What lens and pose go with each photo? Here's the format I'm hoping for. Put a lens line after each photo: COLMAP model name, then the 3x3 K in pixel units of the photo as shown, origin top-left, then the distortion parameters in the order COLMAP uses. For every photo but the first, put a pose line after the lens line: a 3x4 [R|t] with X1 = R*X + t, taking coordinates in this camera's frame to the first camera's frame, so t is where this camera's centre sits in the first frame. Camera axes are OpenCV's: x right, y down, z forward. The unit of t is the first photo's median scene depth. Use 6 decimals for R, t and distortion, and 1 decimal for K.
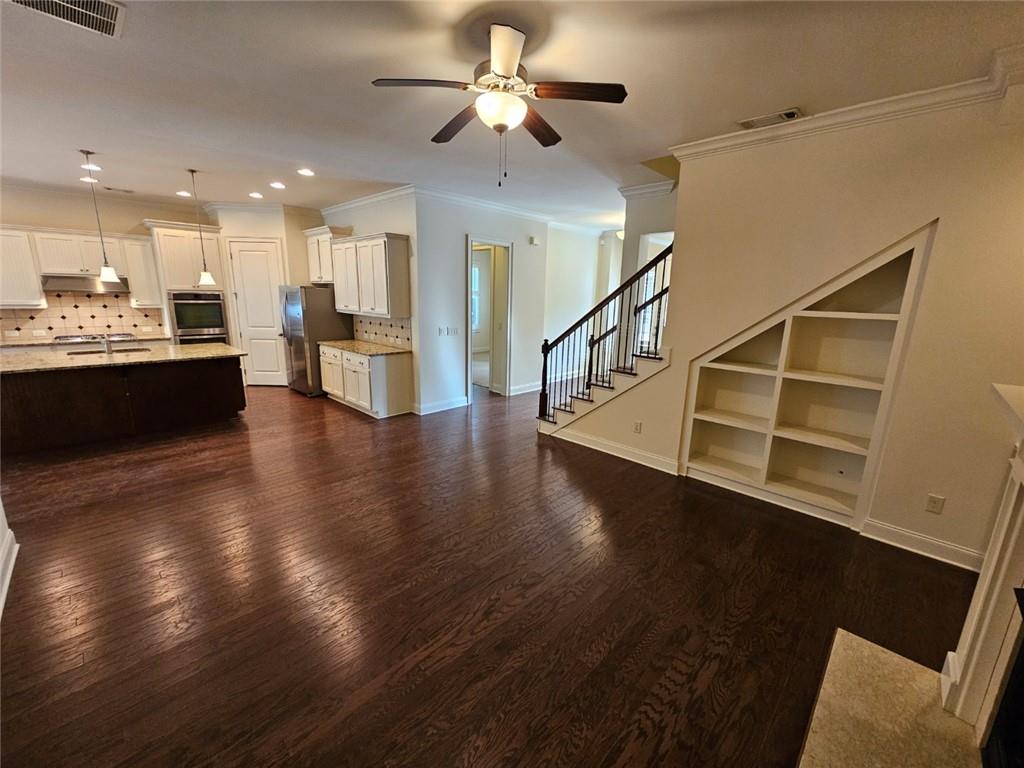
lens RADIAL K [[419.1, 0, 515.1], [0, 419.1, 387.7], [0, 0, 1]] dist [-0.001045, 0.000186]
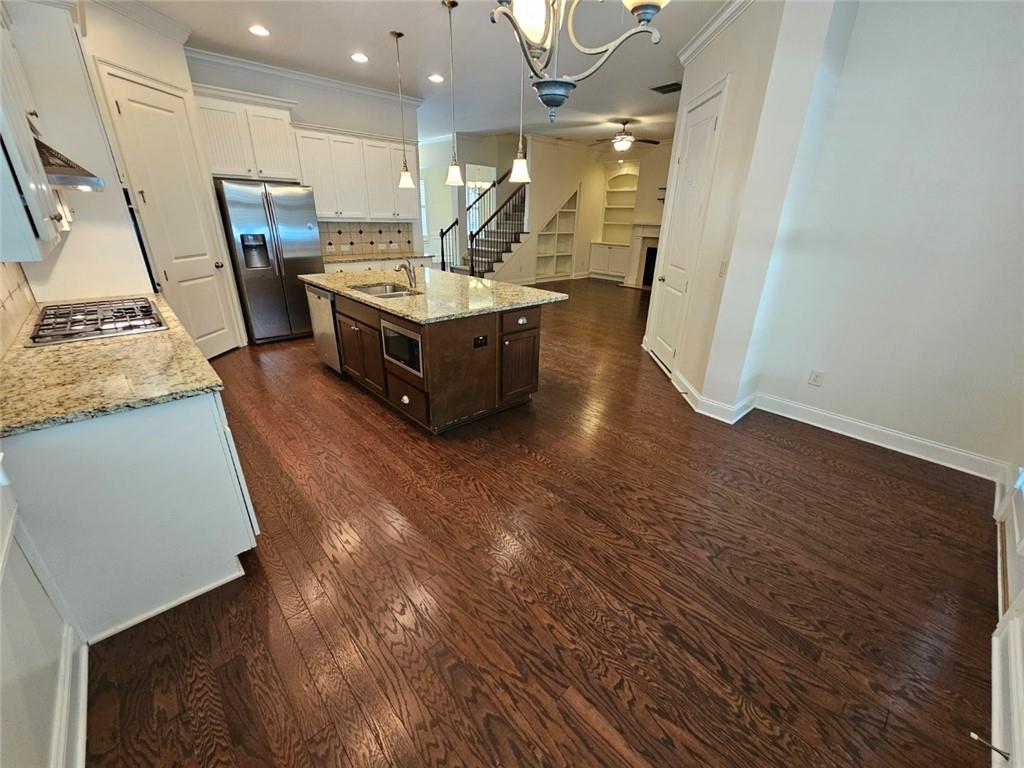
lens RADIAL K [[419.1, 0, 509.3], [0, 419.1, 387.9], [0, 0, 1]] dist [-0.001045, 0.000186]
pose [[0.064558, -0.404124, 0.912423, -1.334654], [0.196026, 0.901652, 0.385483, -0.134075], [-0.978471, 0.153973, 0.137428, 0.594761]]
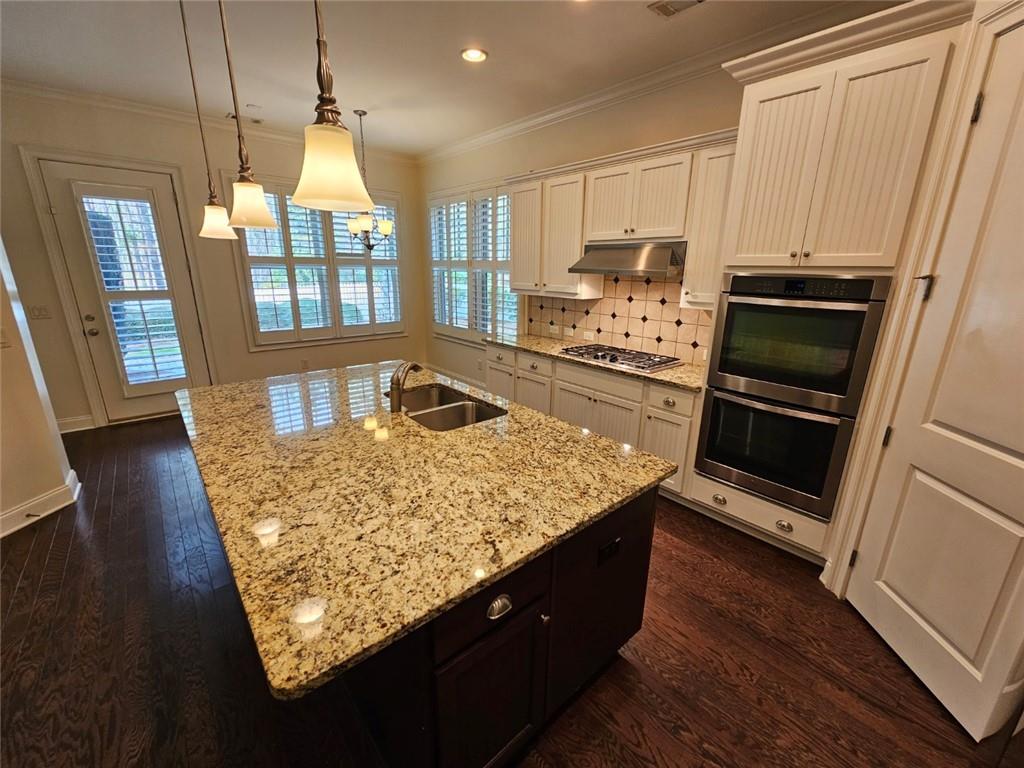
lens RADIAL K [[419.1, 0, 514.9], [0, 419.1, 386.3], [0, 0, 1]] dist [-0.001045, 0.000186]
pose [[-0.076753, 0.249965, -0.965208, -0.445360], [-0.236553, 0.935858, 0.261175, -0.192787], [0.968582, 0.248369, -0.012700, 0.875526]]
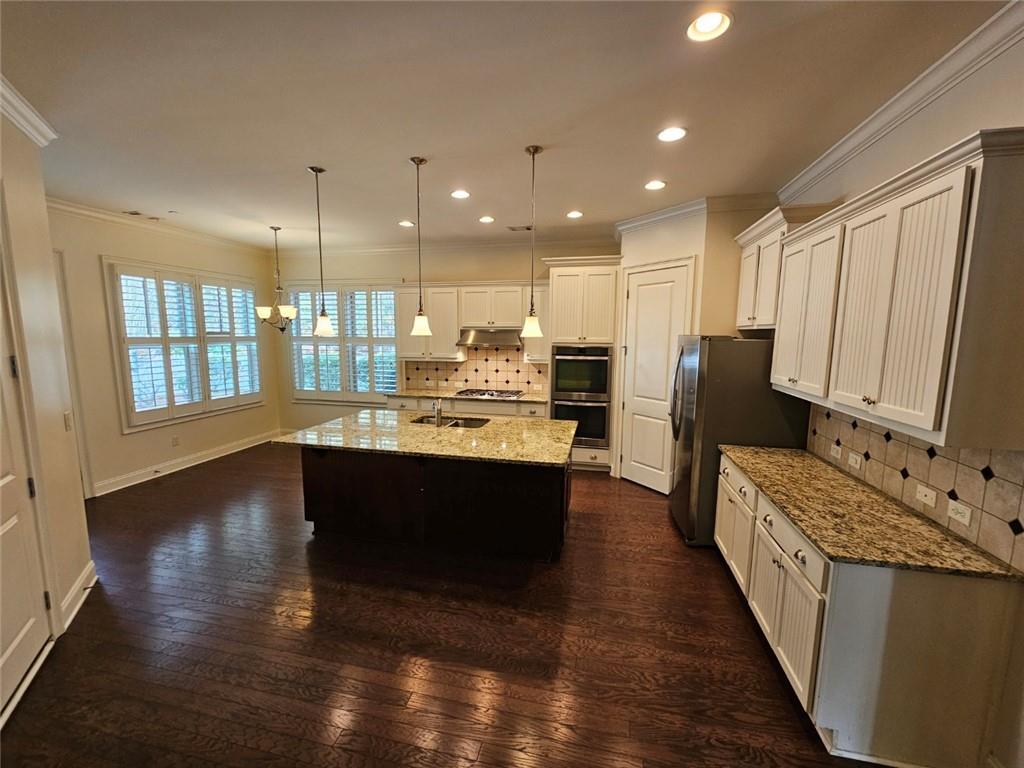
lens RADIAL K [[419.1, 0, 510.4], [0, 419.1, 388.7], [0, 0, 1]] dist [-0.001045, 0.000186]
pose [[0.523924, 0.092444, -0.846733, -0.192120], [-0.180852, 0.983500, -0.004529, -0.133216], [0.832344, 0.155506, 0.531998, 0.536515]]
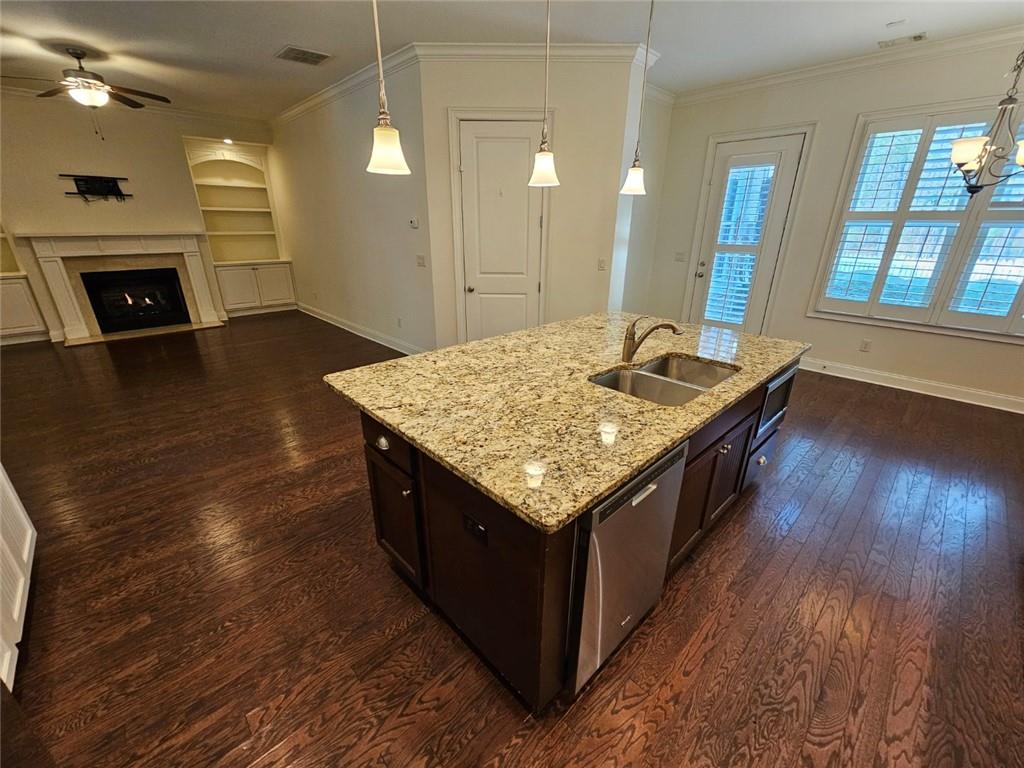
lens RADIAL K [[419.1, 0, 513.4], [0, 419.1, 386.6], [0, 0, 1]] dist [-0.001045, 0.000186]
pose [[-0.998896, -0.041696, 0.021625, -0.675188], [-0.022440, 0.828089, 0.560147, -0.234219], [-0.041263, 0.559043, -0.828111, 1.080650]]
